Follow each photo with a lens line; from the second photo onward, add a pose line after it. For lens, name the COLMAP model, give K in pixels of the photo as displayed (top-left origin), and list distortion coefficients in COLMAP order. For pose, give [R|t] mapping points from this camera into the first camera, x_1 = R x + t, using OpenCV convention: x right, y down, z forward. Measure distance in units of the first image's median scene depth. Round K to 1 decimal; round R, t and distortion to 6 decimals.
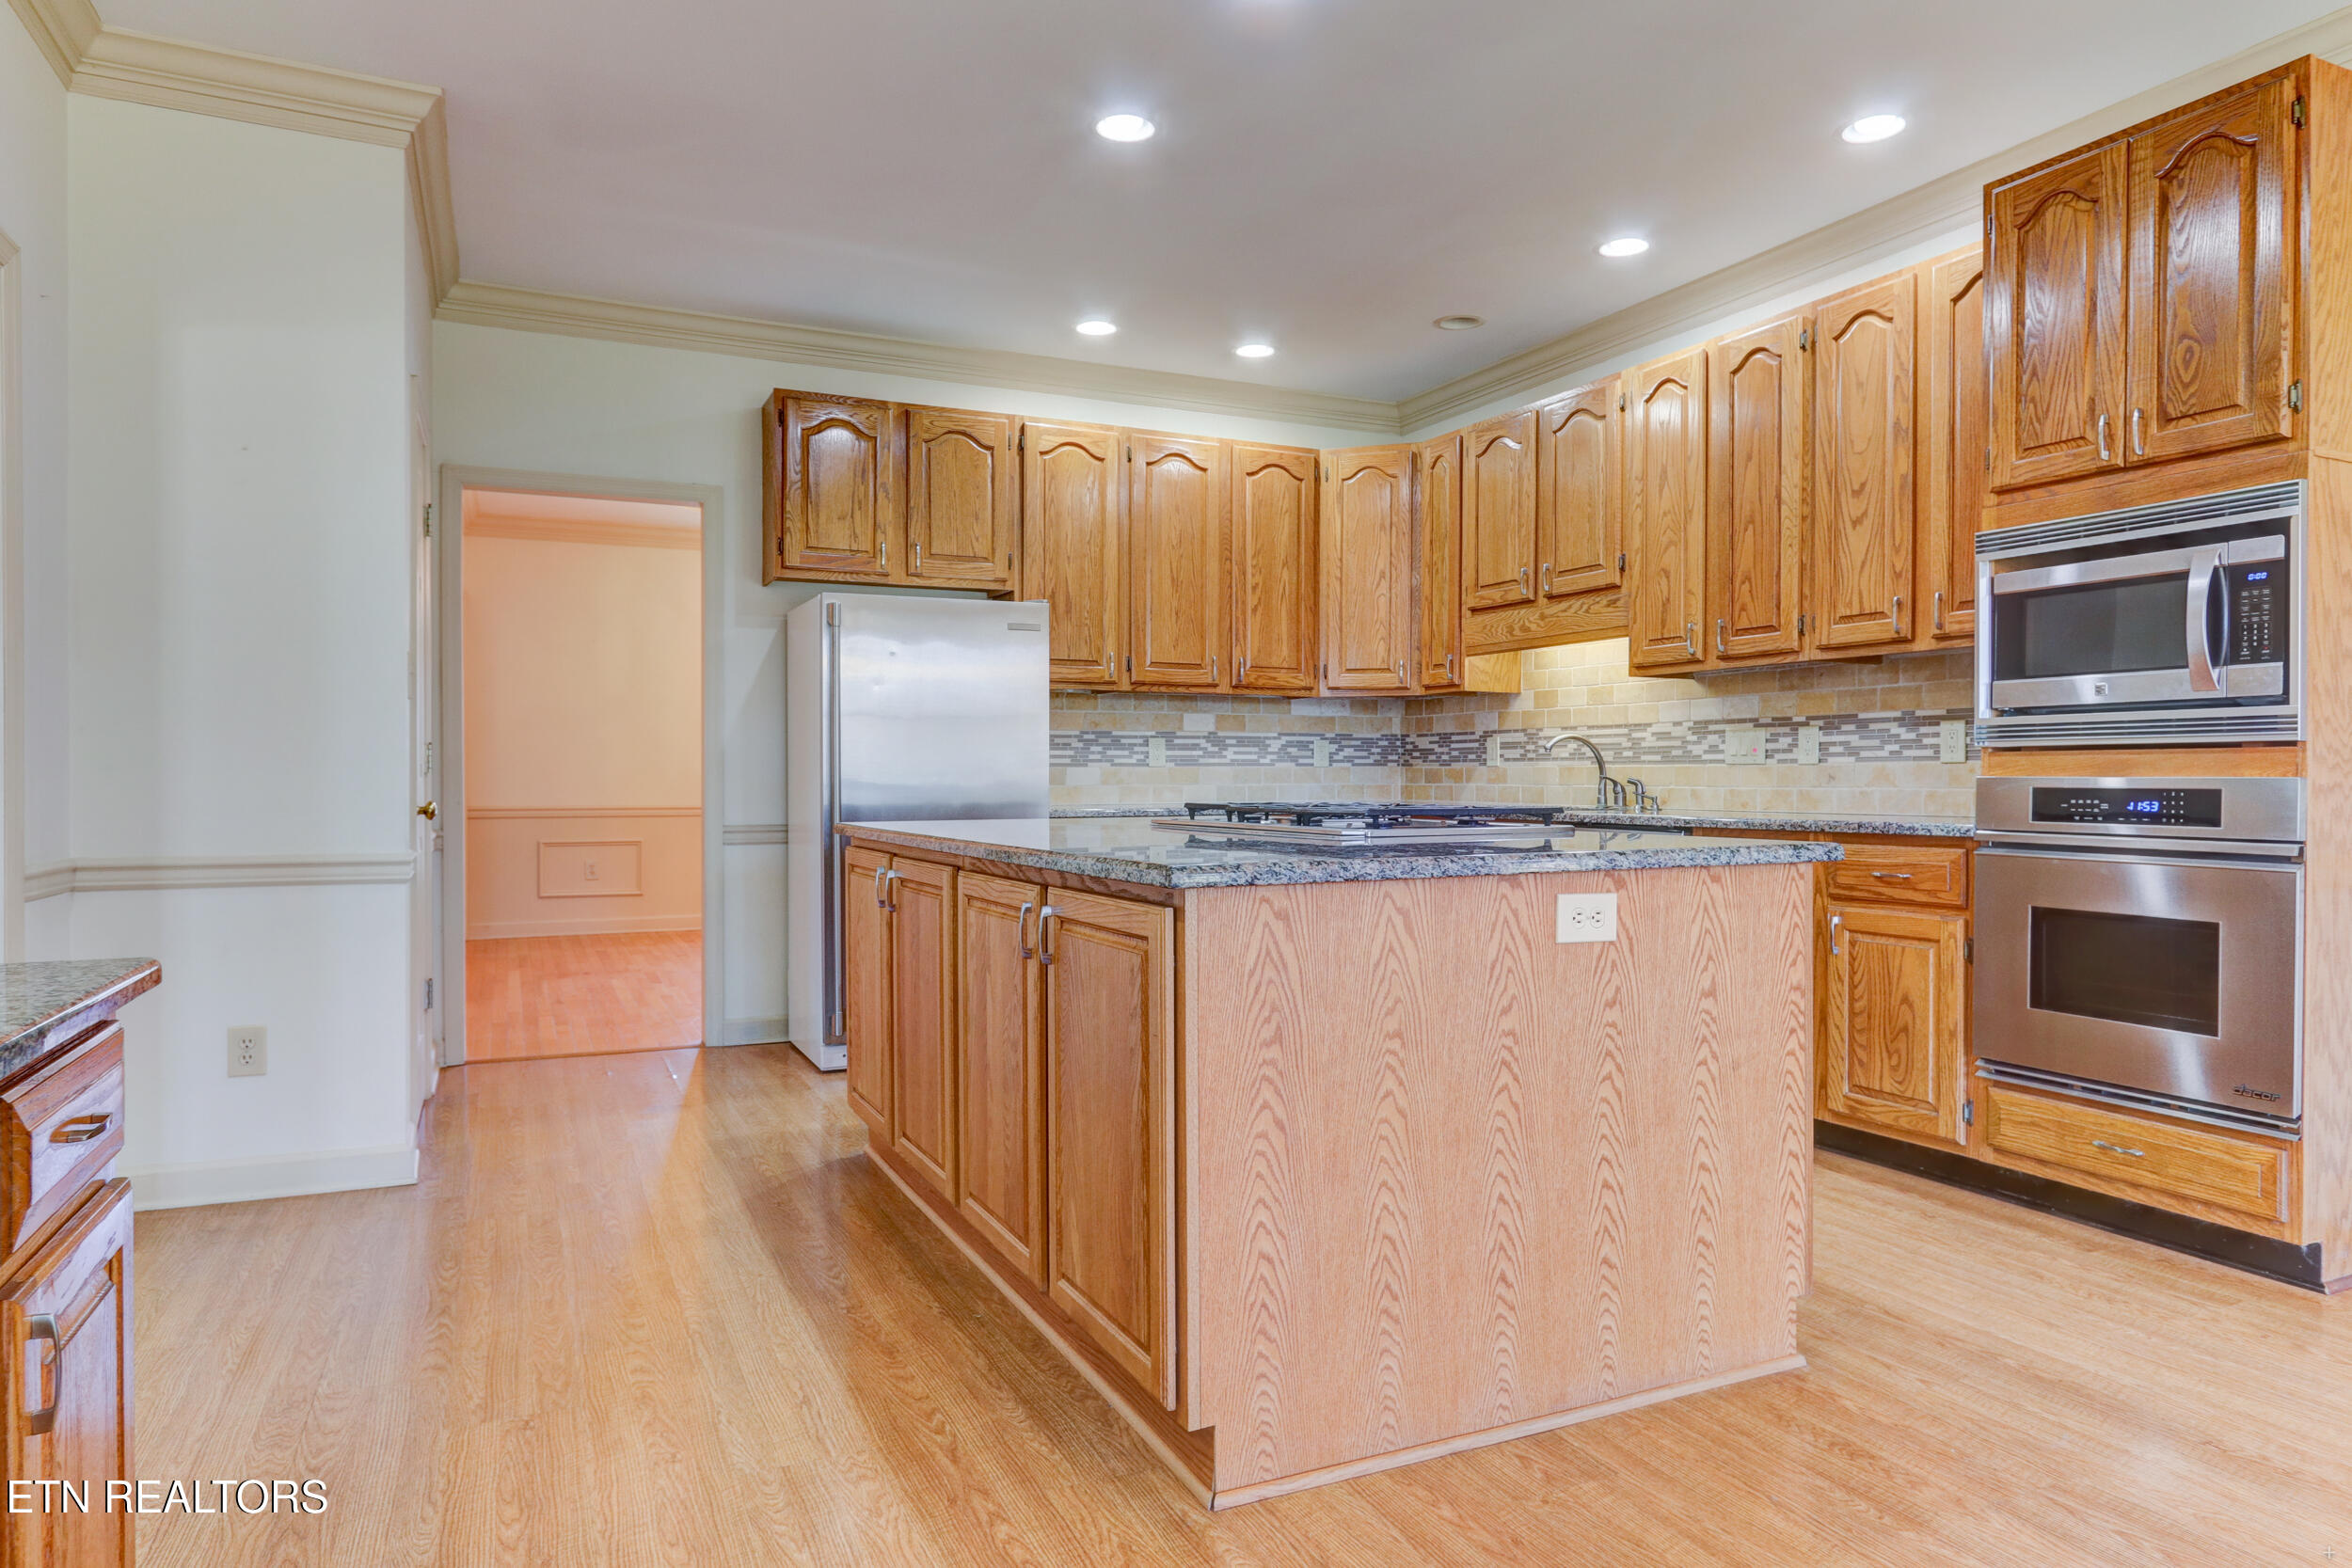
lens RADIAL K [[1432.8, 0, 1159.5], [0, 1432.8, 781.0], [0, 0, 1]] dist [0.003187, 0.002417]
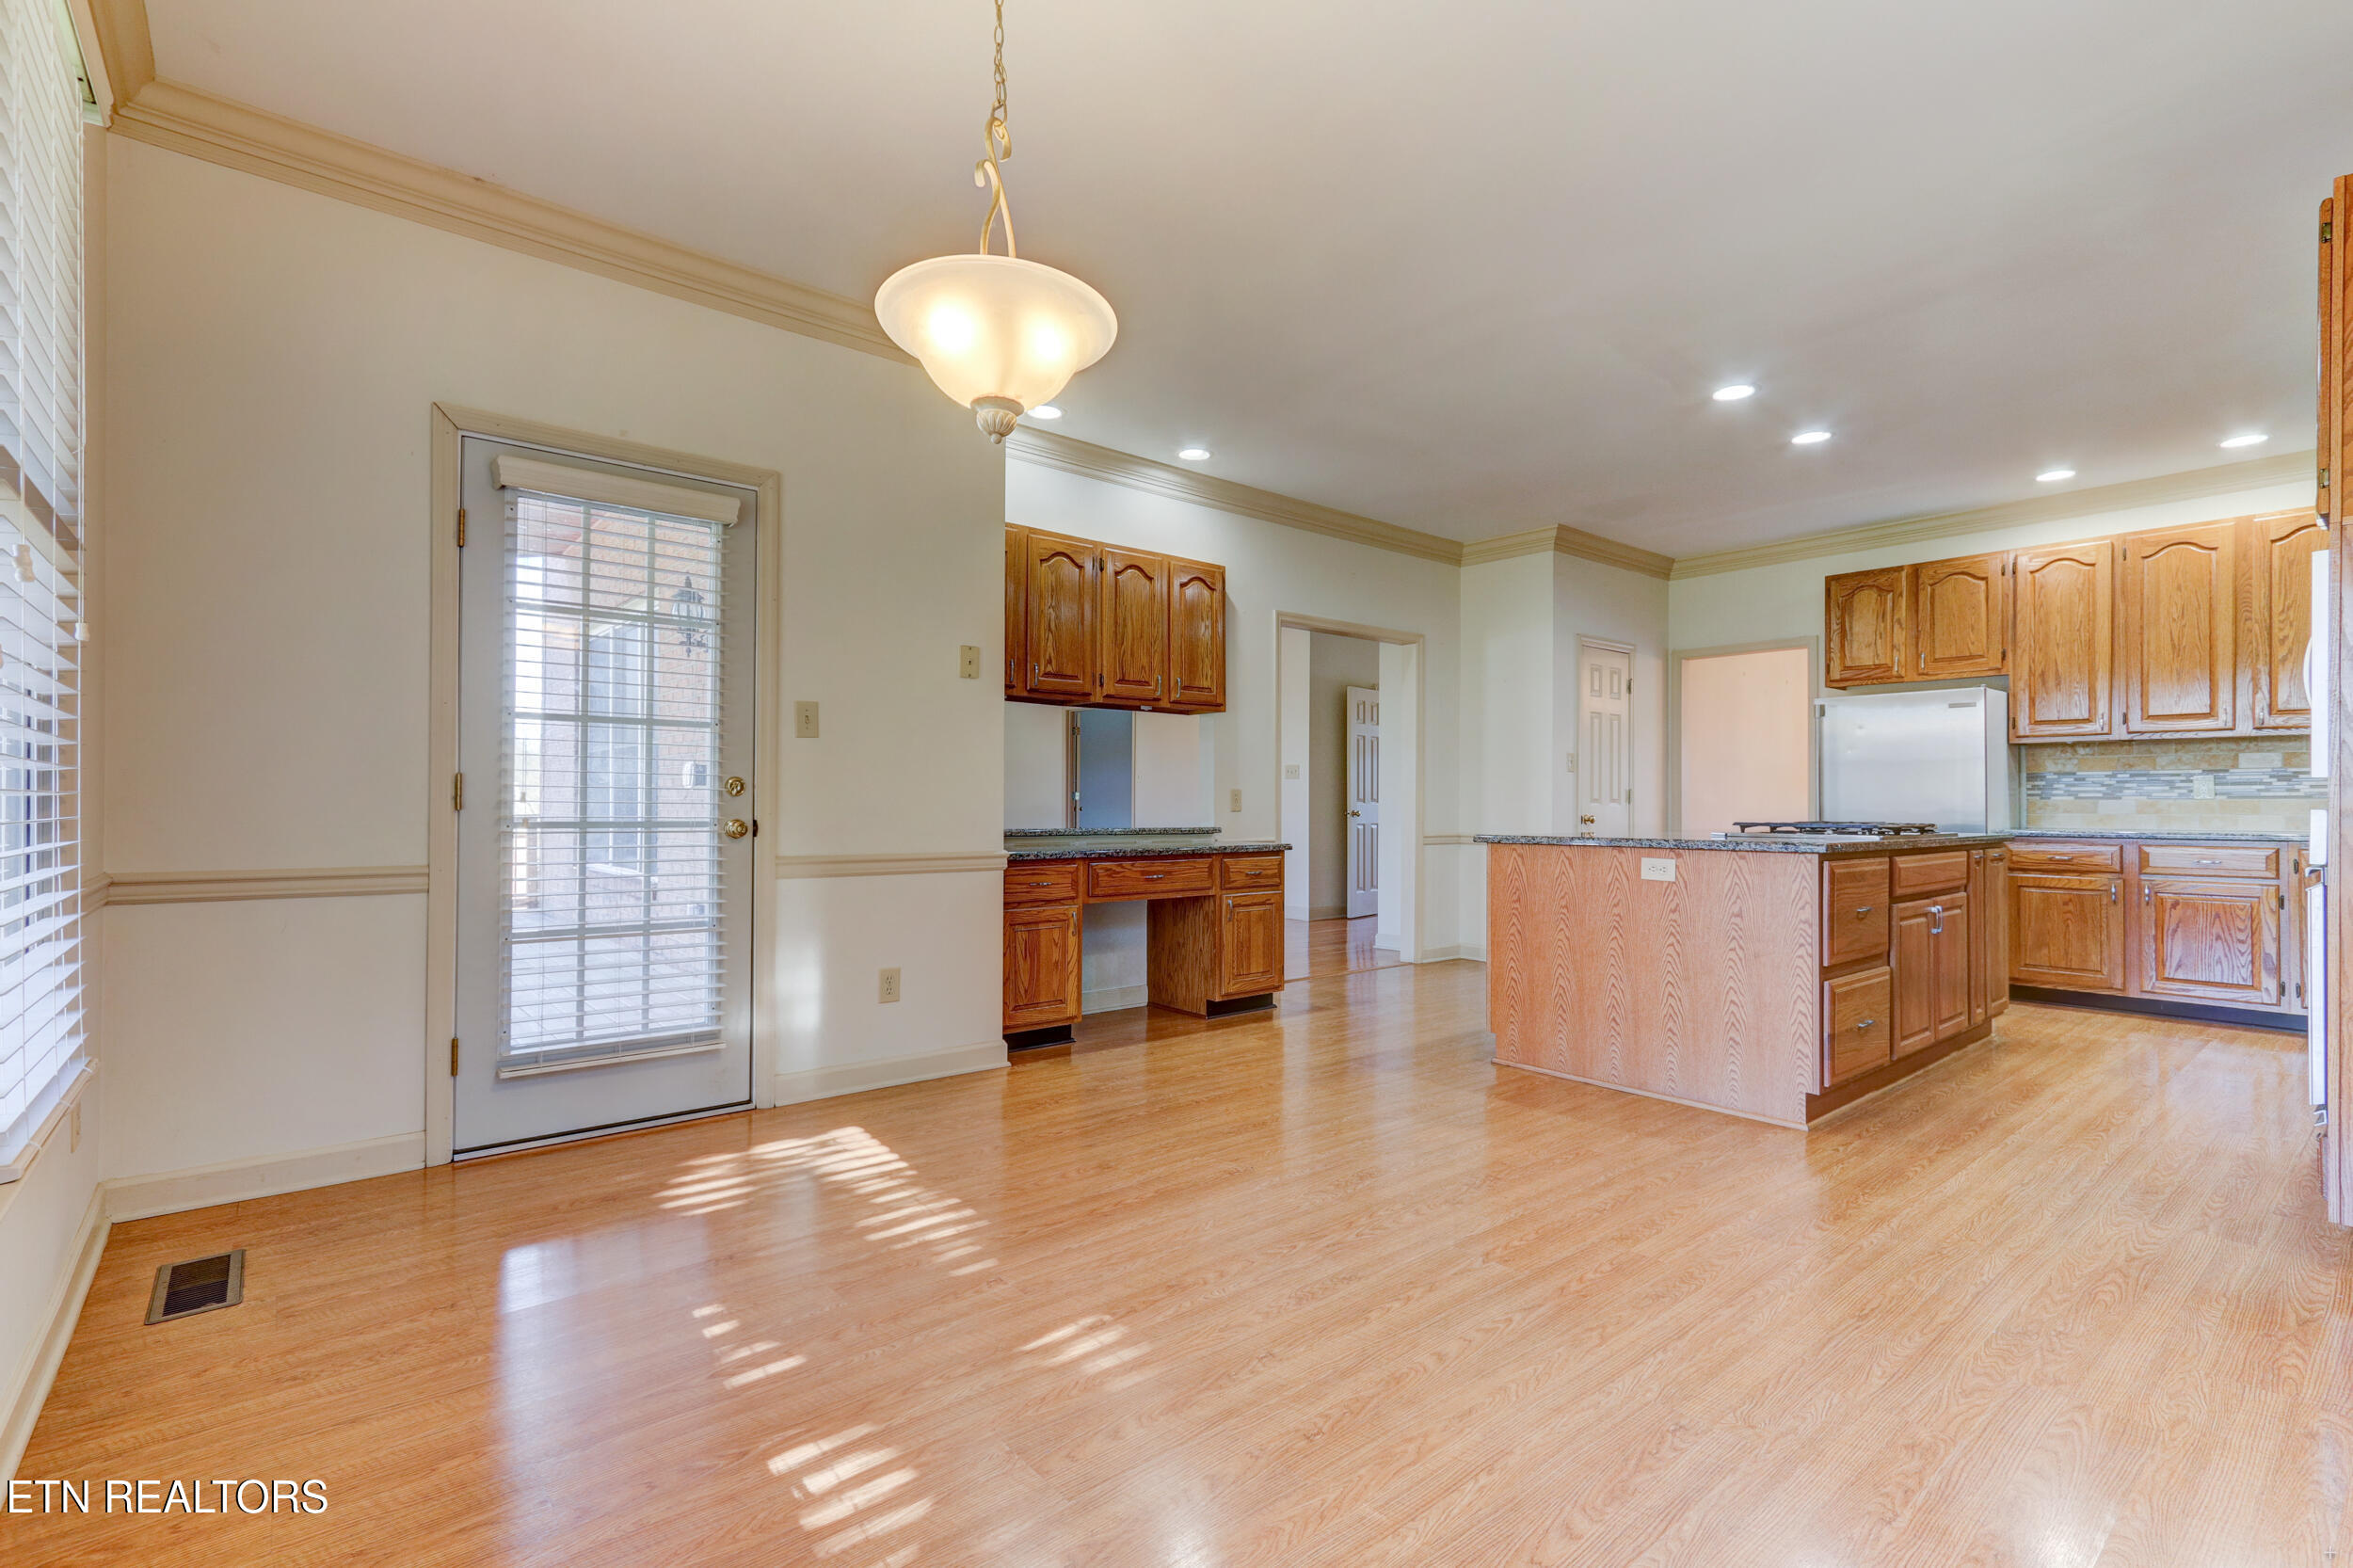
lens RADIAL K [[1089.2, 0, 1188.7], [0, 1089.2, 795.5], [0, 0, 1]] dist [0.011132, 0.000154]
pose [[0.250501, -0.004573, -0.968106, 1.643634], [-0.007850, 0.999946, -0.006754, -0.000368], [0.968085, 0.009291, 0.250451, -0.107483]]
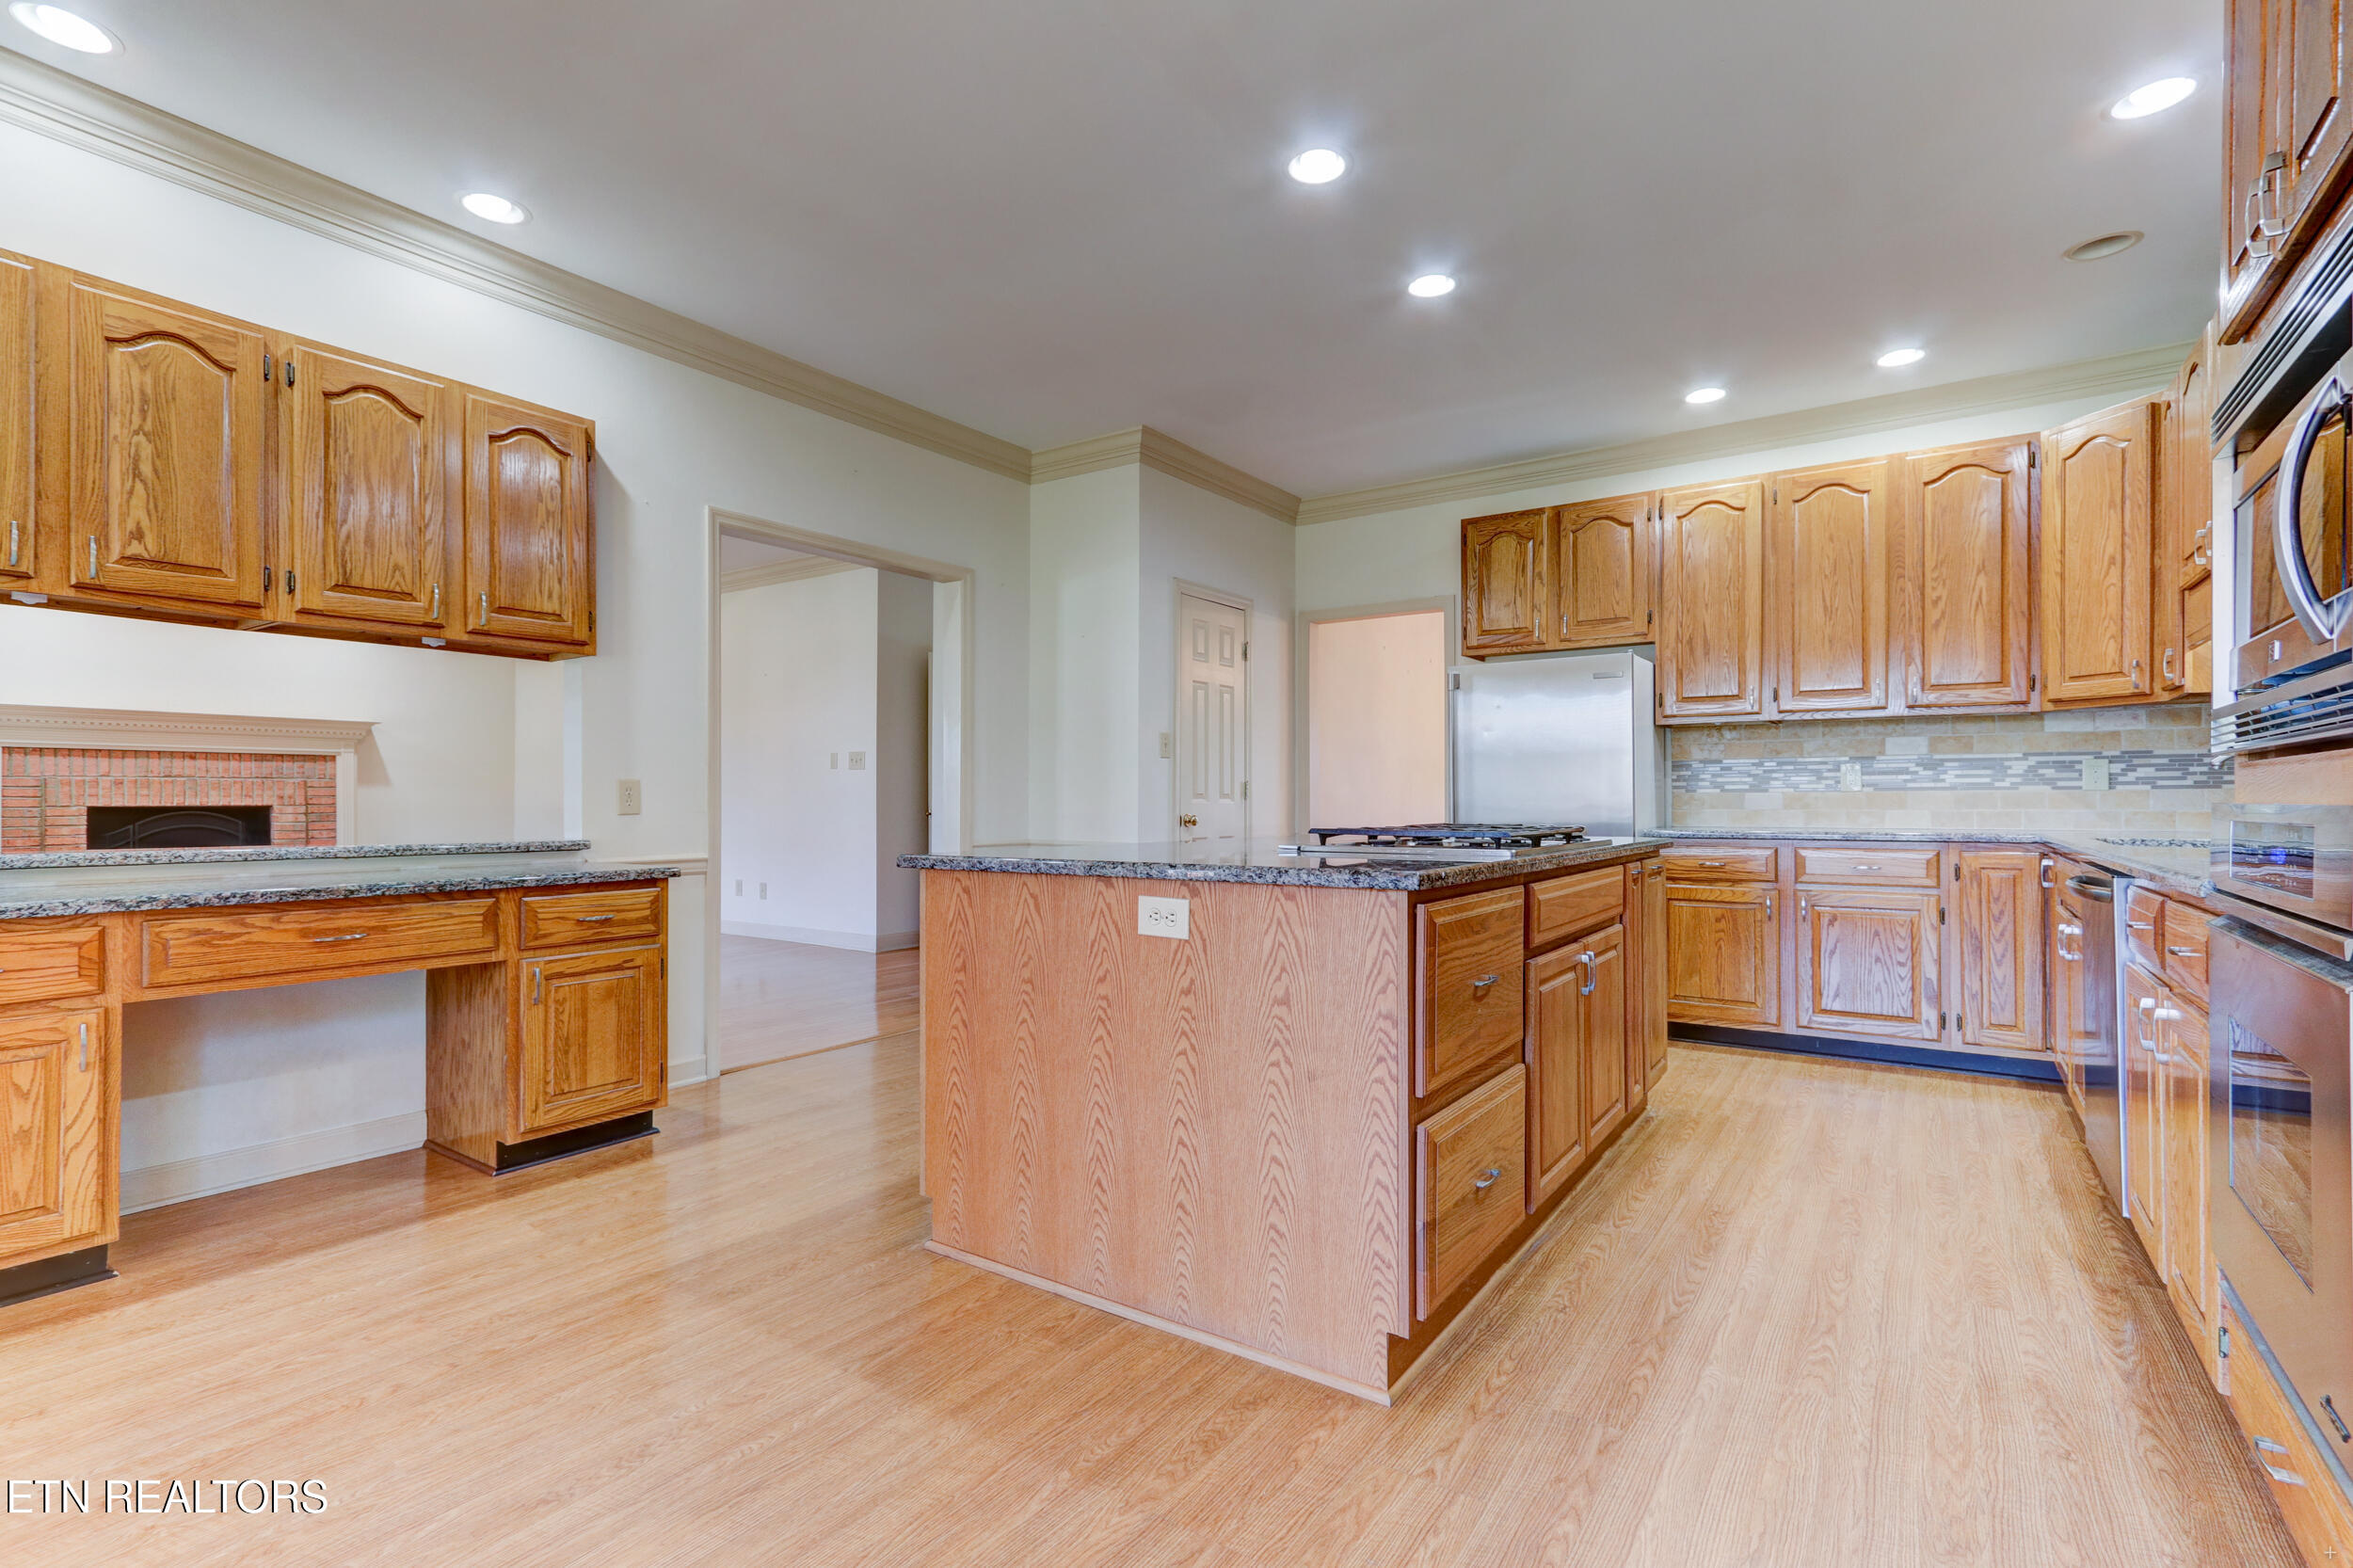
lens RADIAL K [[1089.2, 0, 1211.2], [0, 1089.2, 795.0], [0, 0, 1]] dist [0.011132, 0.000154]
pose [[0.508852, -0.003245, -0.860848, 1.063177], [-0.003302, 0.999978, -0.005722, -0.003626], [0.860848, 0.005754, 0.508830, 0.531626]]
